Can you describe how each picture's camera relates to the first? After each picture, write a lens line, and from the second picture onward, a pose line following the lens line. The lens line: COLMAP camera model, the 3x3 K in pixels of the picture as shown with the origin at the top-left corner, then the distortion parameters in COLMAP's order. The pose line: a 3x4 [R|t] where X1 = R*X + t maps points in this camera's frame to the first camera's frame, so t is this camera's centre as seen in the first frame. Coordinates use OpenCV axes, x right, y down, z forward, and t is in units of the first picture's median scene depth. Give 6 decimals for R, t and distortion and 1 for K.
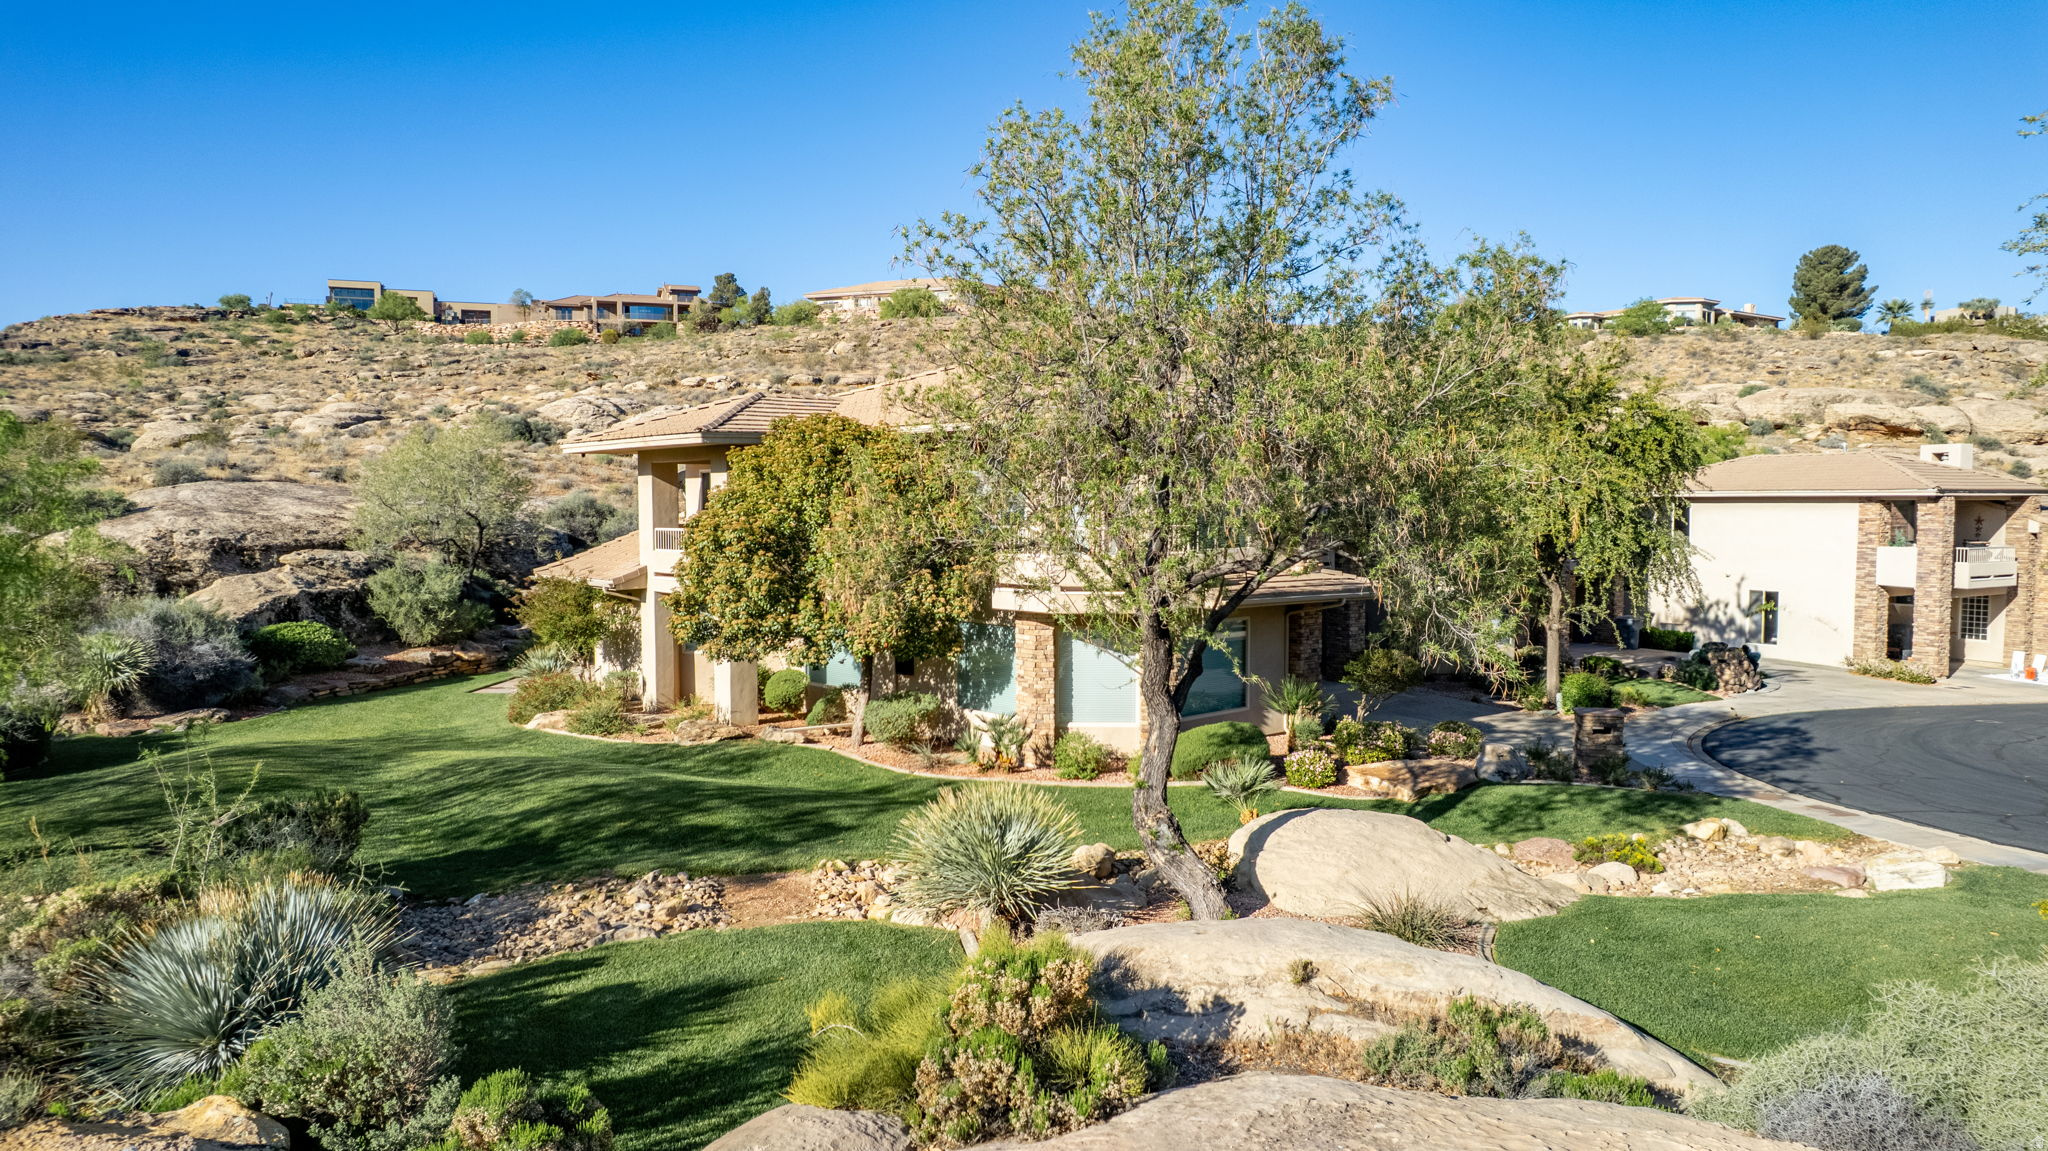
lens RADIAL K [[1320.3, 0, 1019.5], [0, 1320.3, 578.8], [0, 0, 1]] dist [-0.042667, 0.028558]
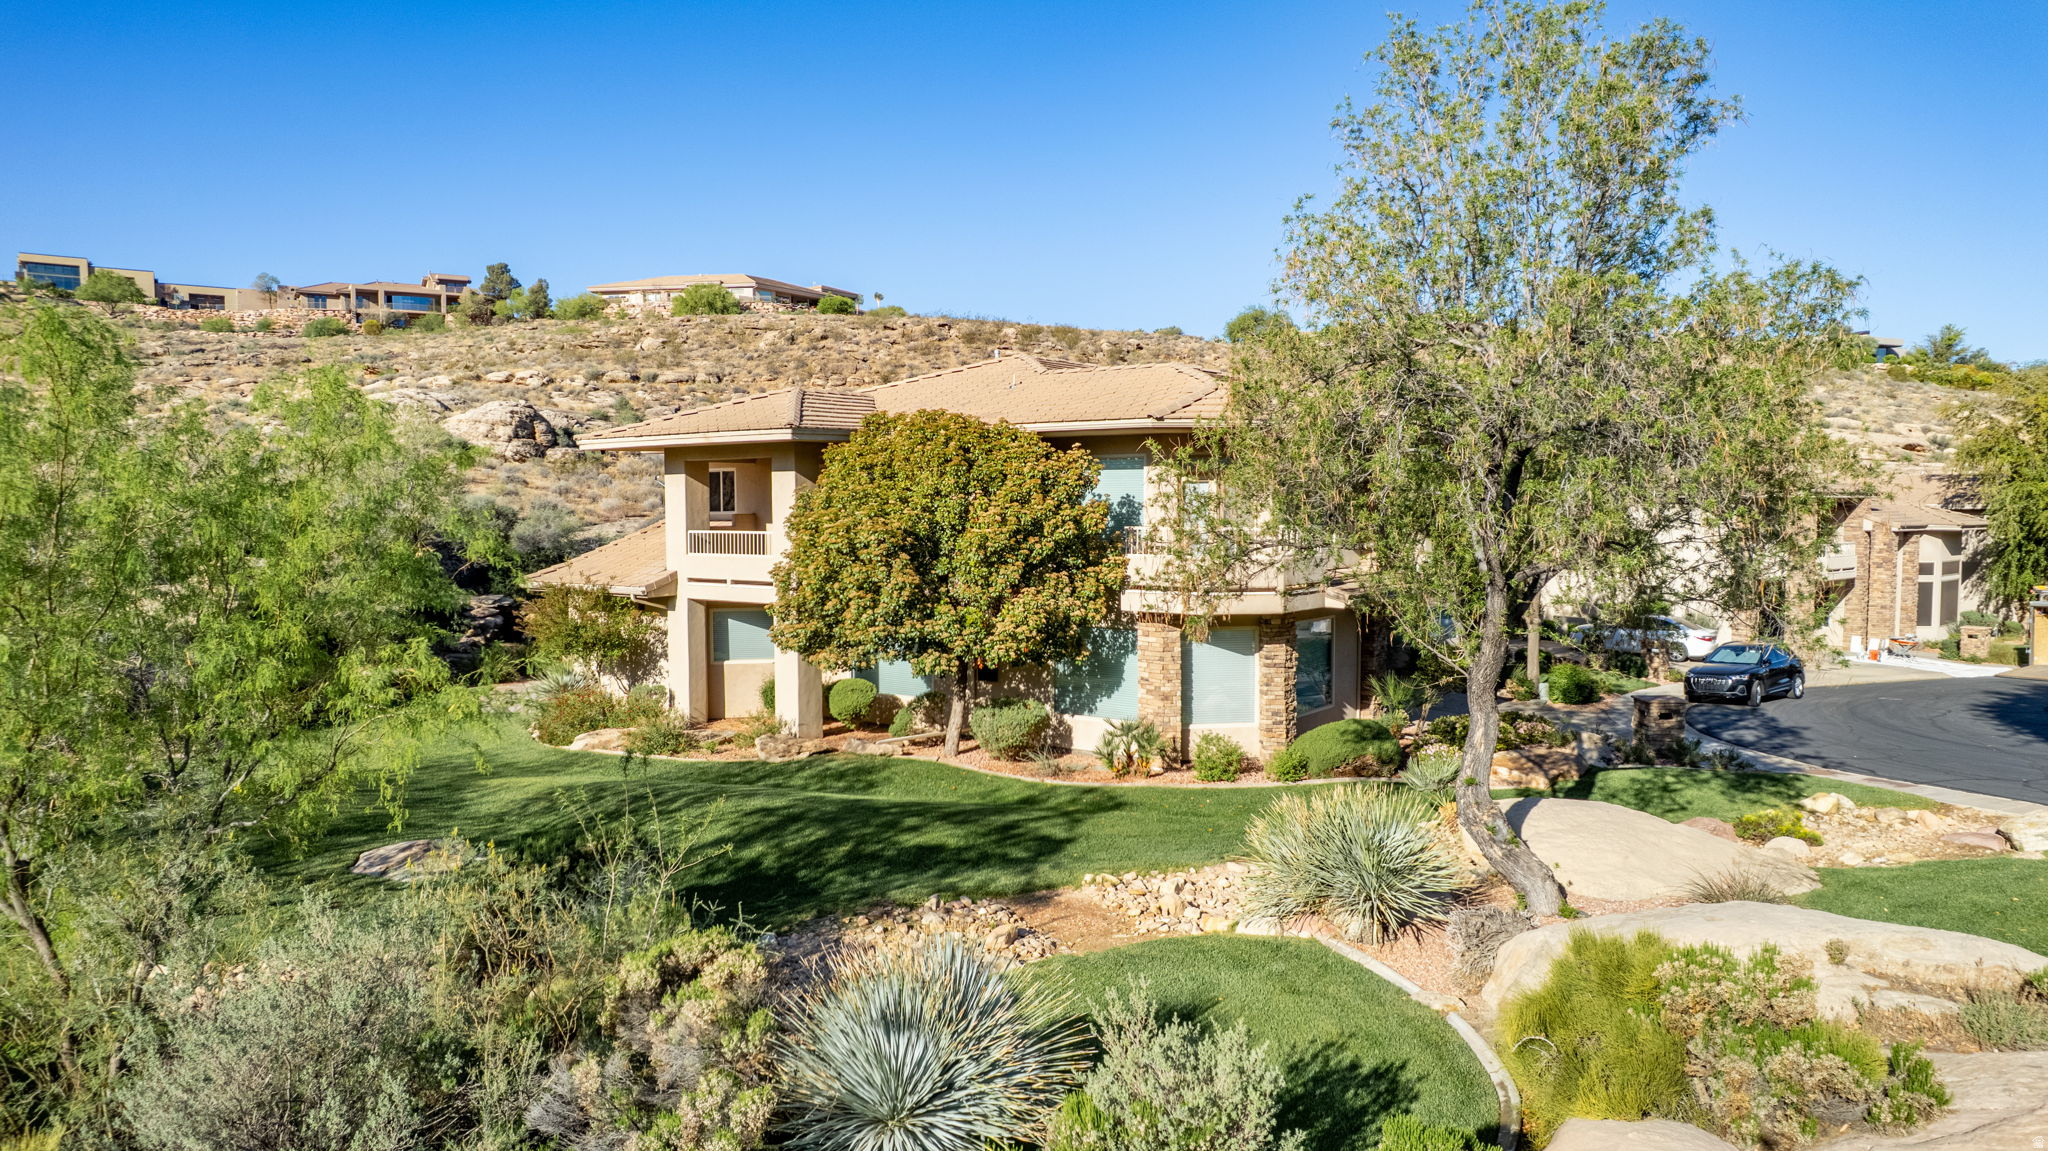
lens RADIAL K [[1320.3, 0, 1035.5], [0, 1320.3, 578.1], [0, 0, 1]] dist [-0.042667, 0.028558]
pose [[0.982171, -0.010653, 0.187687, -0.203475], [0.011193, 0.999936, -0.001820, -0.000555], [-0.187656, 0.003888, 0.982227, 0.036058]]
